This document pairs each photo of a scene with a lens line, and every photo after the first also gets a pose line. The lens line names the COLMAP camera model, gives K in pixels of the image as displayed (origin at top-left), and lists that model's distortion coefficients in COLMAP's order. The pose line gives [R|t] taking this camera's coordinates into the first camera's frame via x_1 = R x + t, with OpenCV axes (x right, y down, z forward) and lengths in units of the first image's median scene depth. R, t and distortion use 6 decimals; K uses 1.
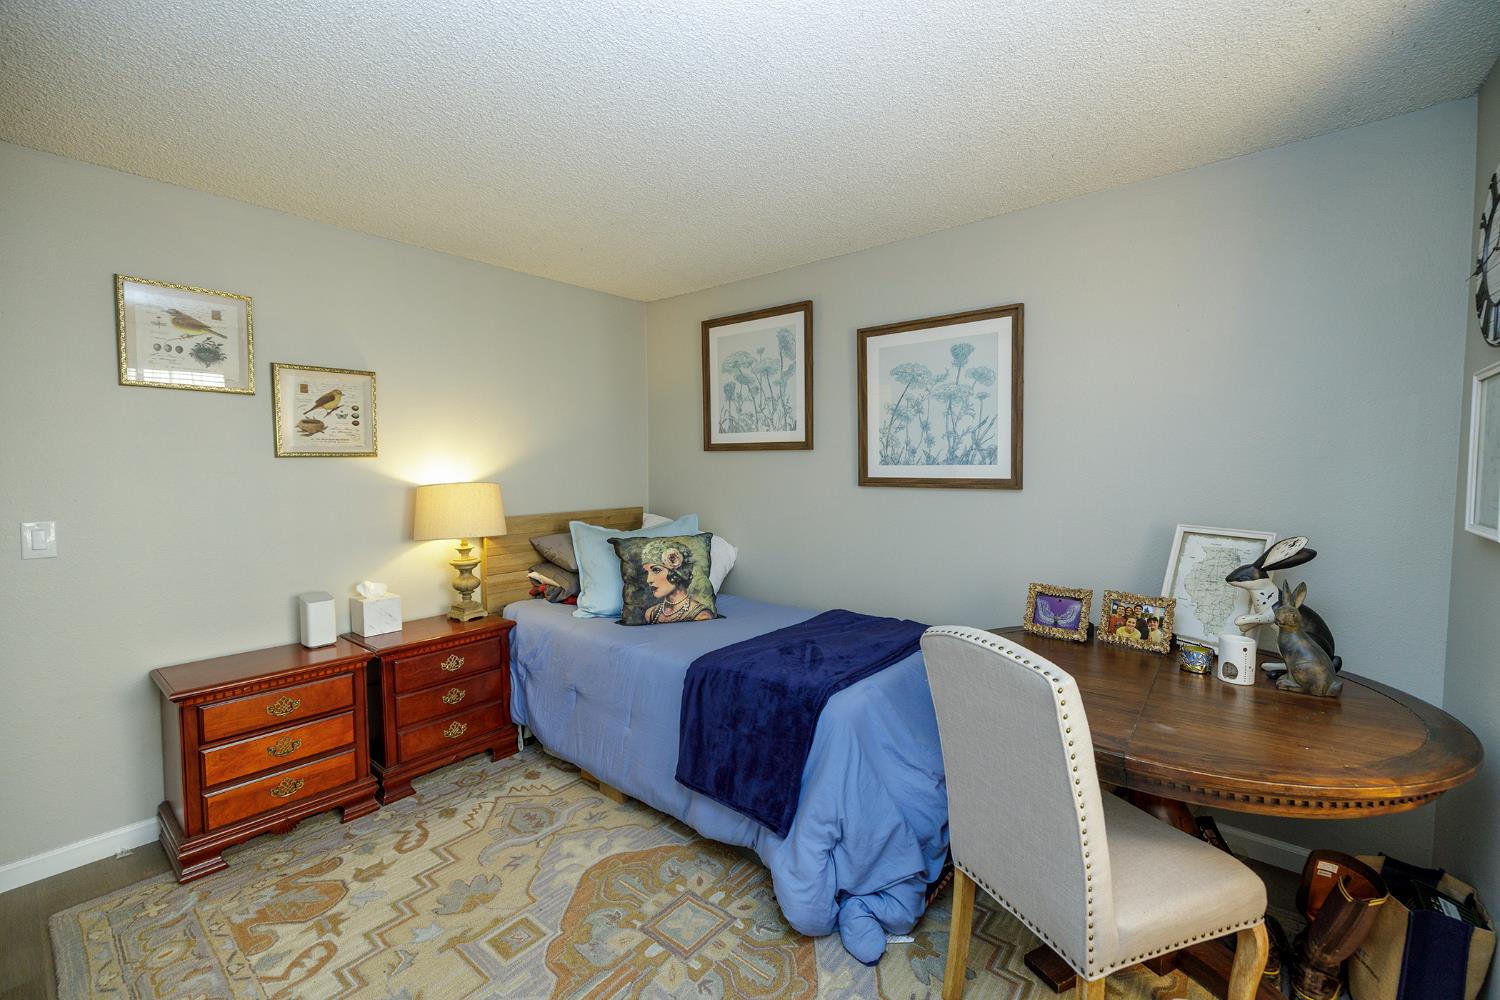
lens RADIAL K [[626.0, 0, 745.3], [0, 626.0, 494.3], [0, 0, 1]] dist [0.001131, -0.001023]
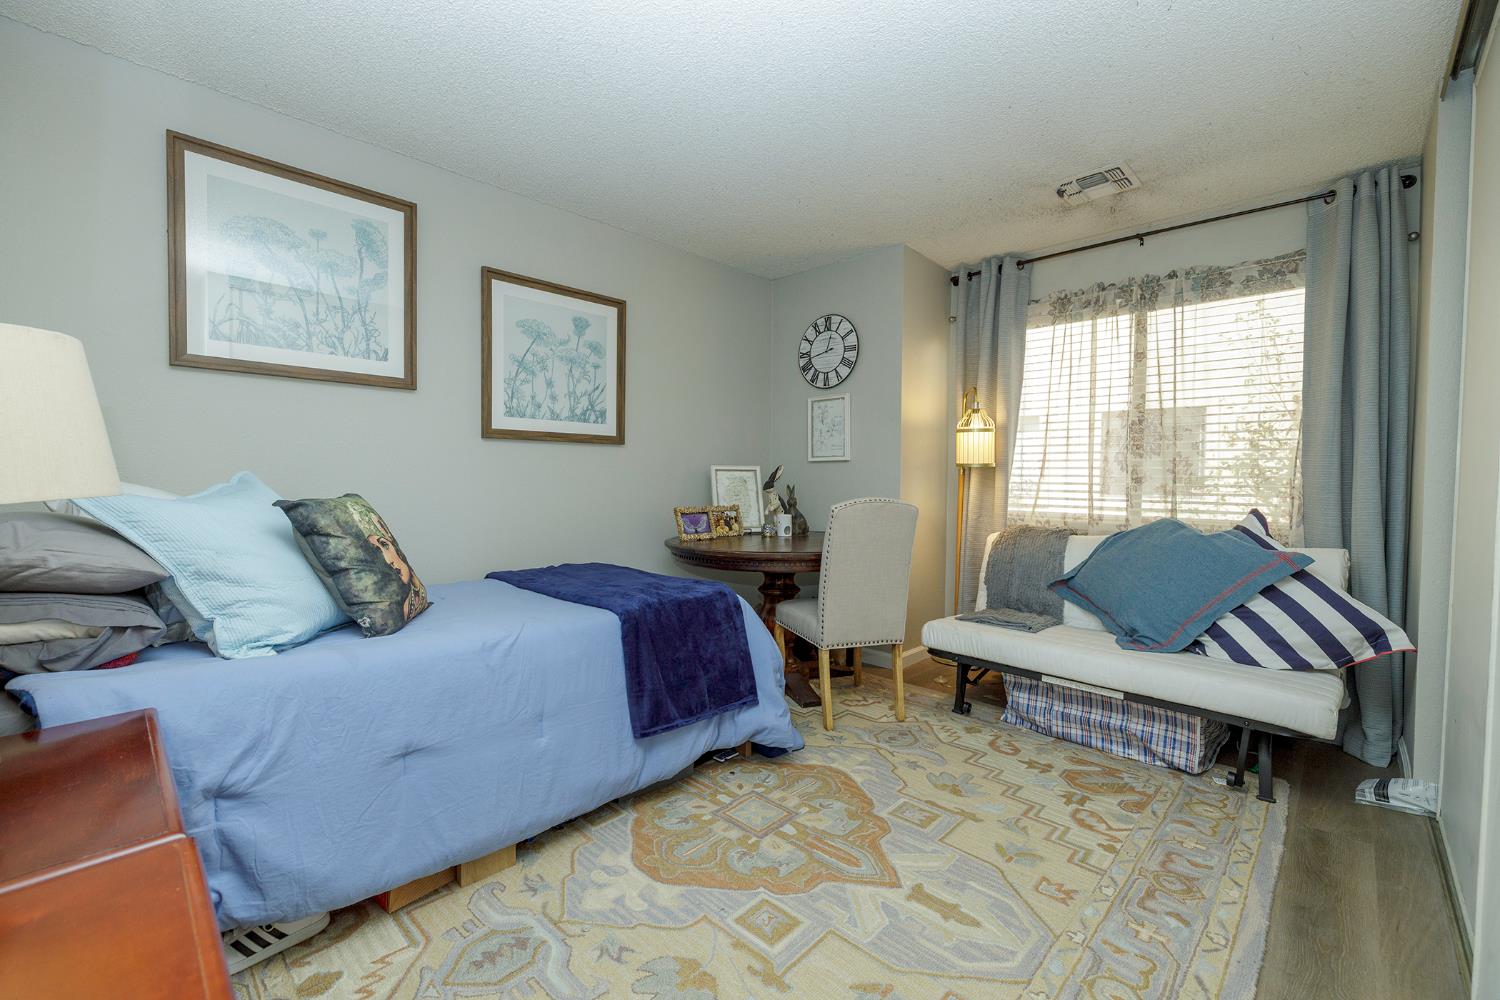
lens RADIAL K [[626.0, 0, 743.8], [0, 626.0, 493.6], [0, 0, 1]] dist [0.001131, -0.001023]
pose [[0.077559, -0.020126, 0.996785, -0.773778], [0.043710, 0.998904, 0.016768, 0.077167], [-0.996029, 0.042269, 0.078353, 0.610203]]
